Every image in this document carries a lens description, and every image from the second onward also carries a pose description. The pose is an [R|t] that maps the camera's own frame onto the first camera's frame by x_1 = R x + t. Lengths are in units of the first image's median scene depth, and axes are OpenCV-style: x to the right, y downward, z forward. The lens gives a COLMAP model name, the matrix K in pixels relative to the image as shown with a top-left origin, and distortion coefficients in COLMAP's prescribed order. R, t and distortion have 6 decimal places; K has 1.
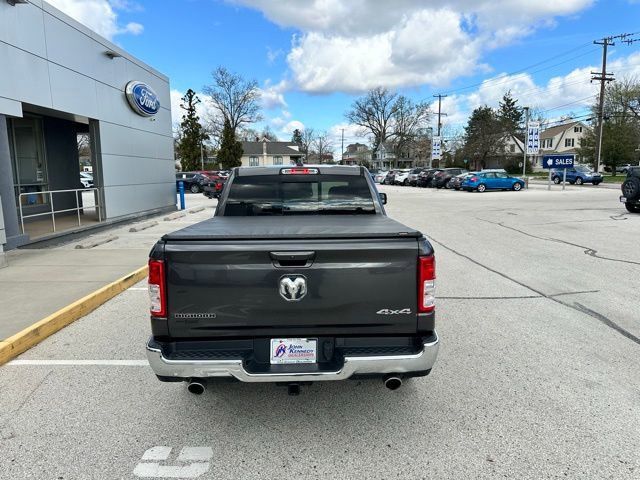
lens RADIAL K [[444.2, 0, 318.0], [0, 444.2, 234.7], [0, 0, 1]] dist [0.052730, -0.066370]
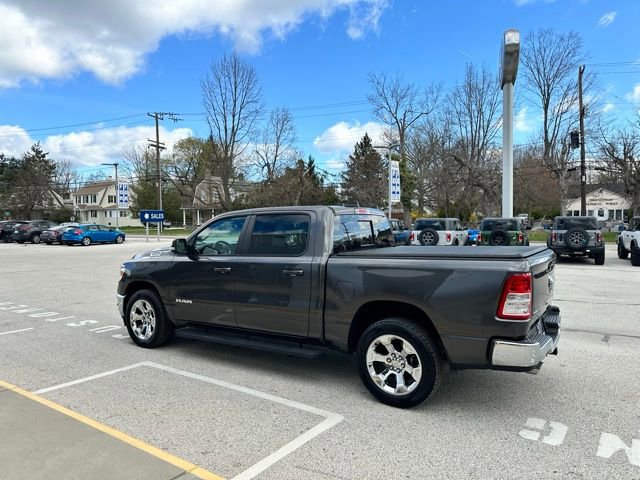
lens RADIAL K [[442.0, 0, 319.1], [0, 442.0, 243.1], [0, 0, 1]] dist [0.061678, -0.070443]
pose [[0.561473, -0.025154, 0.827113, -0.347293], [0.110616, 0.992849, -0.044895, -0.007476], [-0.820069, 0.116699, 0.560240, 0.151784]]
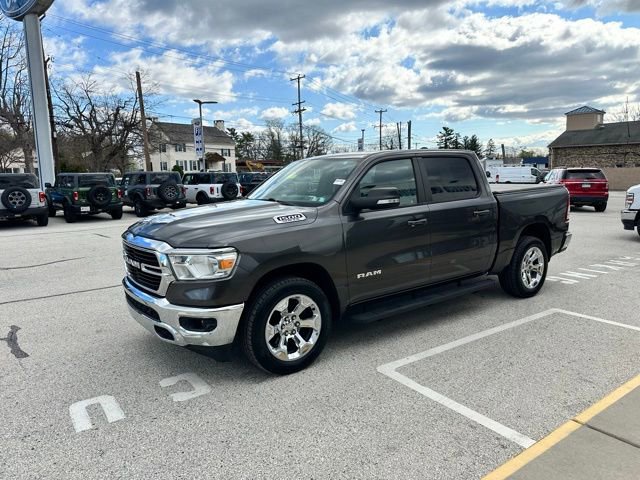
lens RADIAL K [[443.4, 0, 319.7], [0, 443.4, 241.3], [0, 0, 1]] dist [0.065364, -0.081103]
pose [[-0.571123, -0.095559, 0.815284, -0.303580], [0.138472, 0.967752, 0.210432, -0.073834], [-0.809101, 0.233076, -0.539473, 0.658732]]
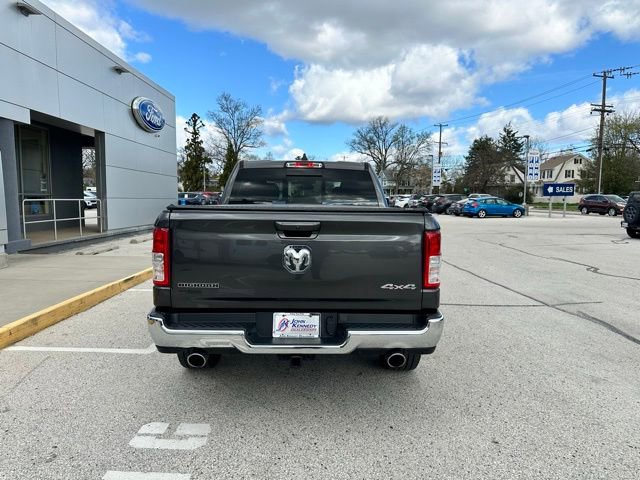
lens RADIAL K [[443.8, 0, 314.8], [0, 443.8, 240.1], [0, 0, 1]] dist [0.061035, -0.079501]
pose [[0.999723, 0.022772, -0.006012, -0.002427], [-0.023029, 0.998632, -0.046936, 0.024112], [0.004935, 0.047061, 0.998880, 0.001159]]
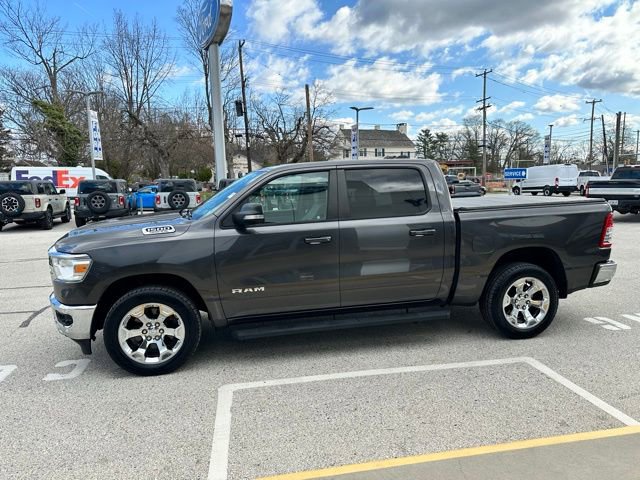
lens RADIAL K [[444.1, 0, 318.1], [0, 444.1, 241.6], [0, 0, 1]] dist [0.068255, -0.091174]
pose [[-0.180207, -0.114527, 0.976938, -0.371786], [0.156746, 0.977163, 0.143467, -0.051915], [-0.971059, 0.178985, -0.158140, 0.476523]]
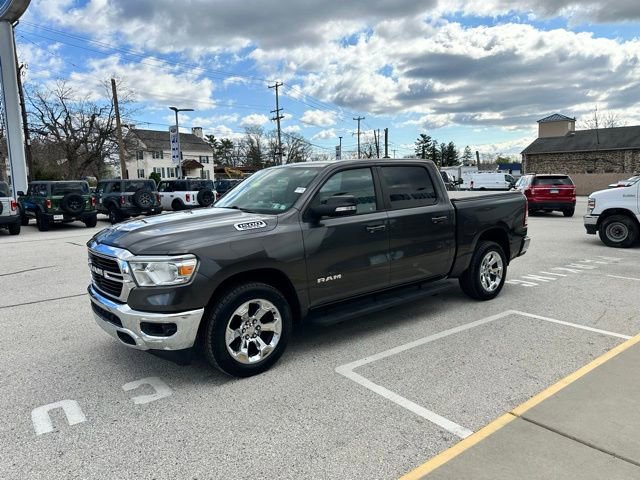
lens RADIAL K [[443.8, 0, 314.8], [0, 443.8, 240.1], [0, 0, 1]] dist [0.061035, -0.079501]
pose [[-0.598661, -0.076950, 0.797298, -0.319891], [0.139438, 0.970166, 0.198333, -0.074000], [-0.788773, 0.229908, -0.570070, 0.654391]]
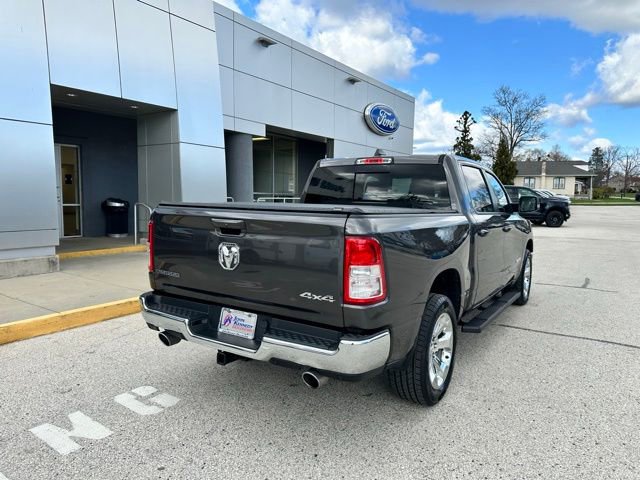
lens RADIAL K [[446.8, 0, 318.0], [0, 446.8, 228.0], [0, 0, 1]] dist [0.022644, -0.027911]
pose [[0.826393, 0.063710, -0.559478, 0.131282], [-0.099557, 0.994457, -0.033811, 0.013661], [0.554223, 0.083641, 0.828155, 0.053327]]
